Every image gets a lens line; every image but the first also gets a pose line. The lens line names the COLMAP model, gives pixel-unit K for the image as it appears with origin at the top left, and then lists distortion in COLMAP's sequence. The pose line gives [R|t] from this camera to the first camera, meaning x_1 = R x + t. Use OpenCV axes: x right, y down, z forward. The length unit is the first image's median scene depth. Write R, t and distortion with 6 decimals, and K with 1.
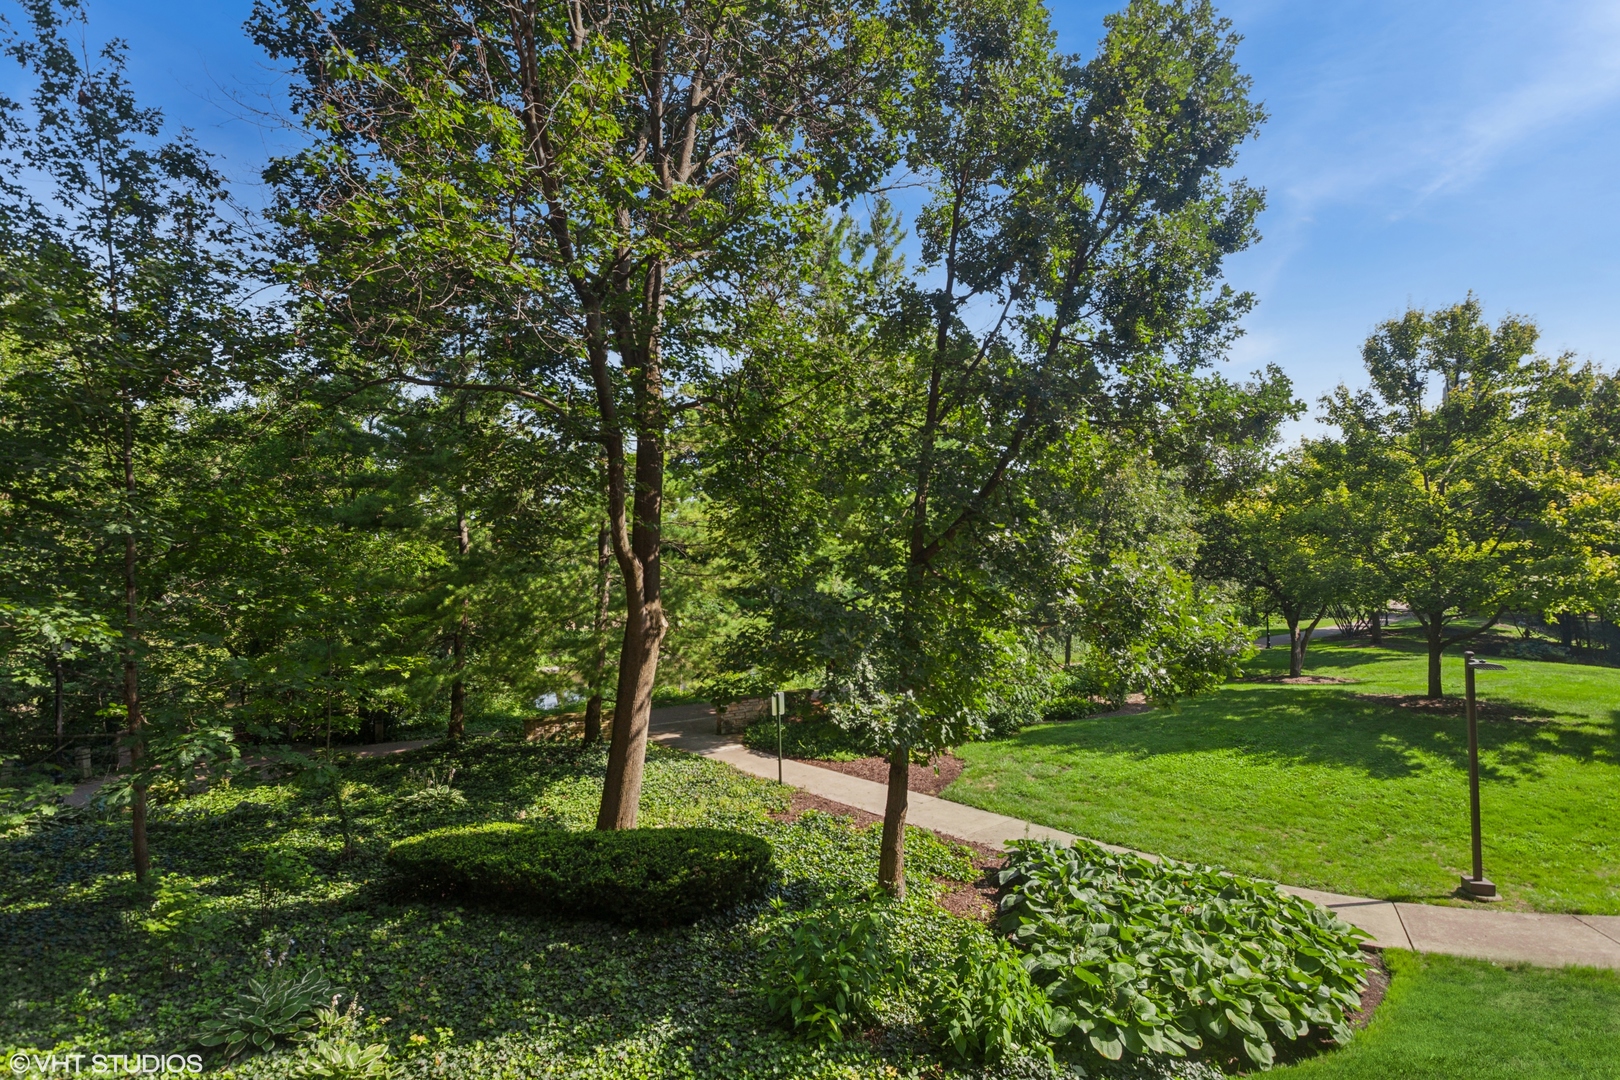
lens RADIAL K [[784.3, 0, 804.8], [0, 784.3, 561.1], [0, 0, 1]] dist [-0.004813, -0.002024]
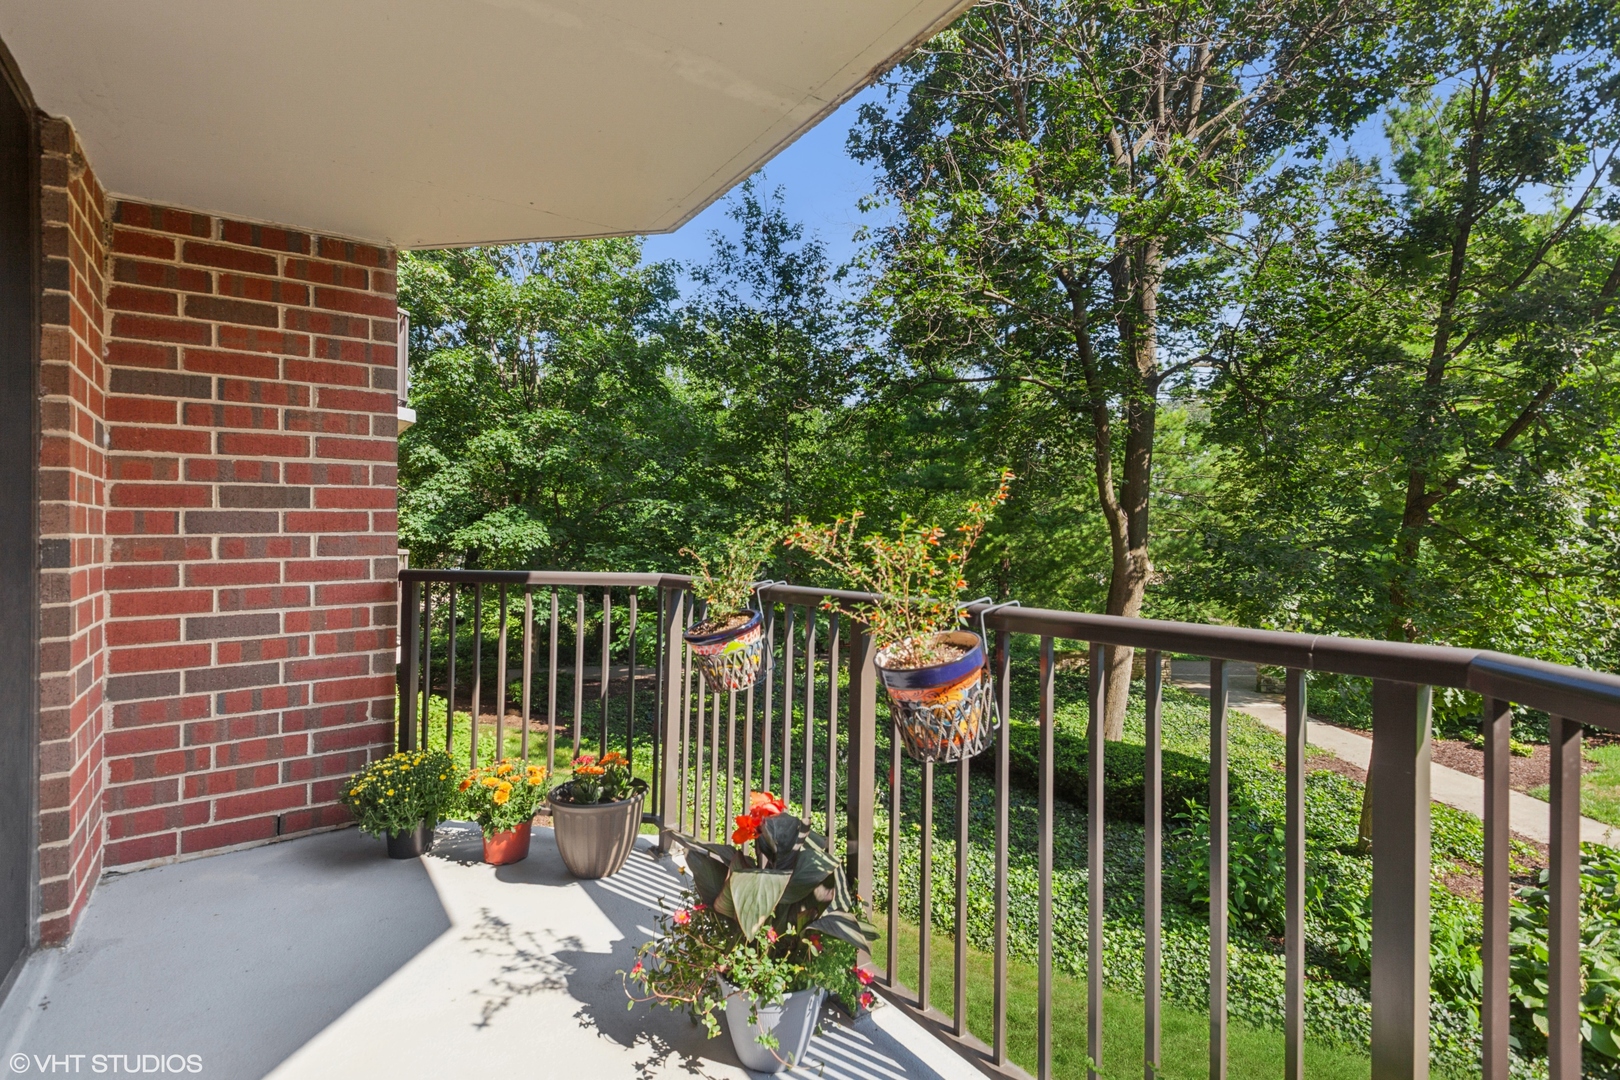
lens RADIAL K [[784.3, 0, 811.7], [0, 784.3, 530.7], [0, 0, 1]] dist [-0.004813, -0.002024]
pose [[0.752211, 0.003407, -0.658913, 0.195983], [0.006321, 0.999903, 0.012386, 0.010636], [0.658892, -0.013482, 0.752117, -0.149938]]
